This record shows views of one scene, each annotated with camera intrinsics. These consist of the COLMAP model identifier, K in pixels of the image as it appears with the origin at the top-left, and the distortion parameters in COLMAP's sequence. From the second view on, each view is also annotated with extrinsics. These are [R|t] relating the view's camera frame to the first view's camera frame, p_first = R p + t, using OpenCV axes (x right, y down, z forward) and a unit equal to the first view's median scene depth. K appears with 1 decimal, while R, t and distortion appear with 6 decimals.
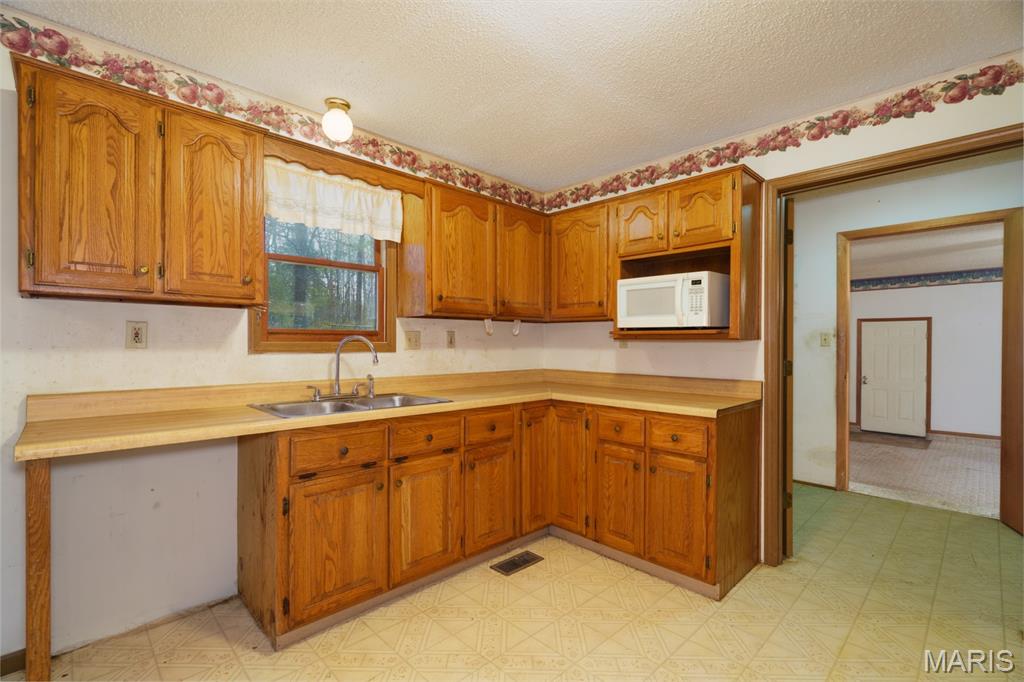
lens RADIAL K [[464.8, 0, 516.9], [0, 464.8, 345.1], [0, 0, 1]] dist [0.000914, 0.000795]
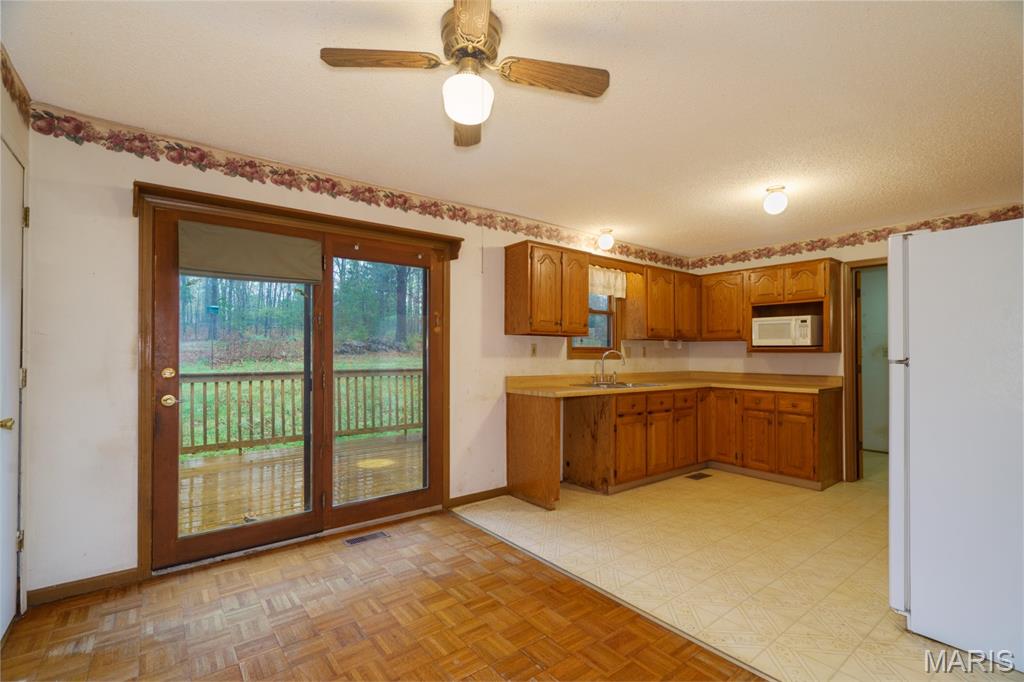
lens RADIAL K [[464.8, 0, 514.7], [0, 464.8, 345.3], [0, 0, 1]] dist [0.000914, 0.000795]
pose [[0.993863, -0.001918, -0.110600, -0.515911], [-0.000599, 0.999742, -0.022715, 0.002472], [0.110615, 0.022641, 0.993605, -0.896199]]
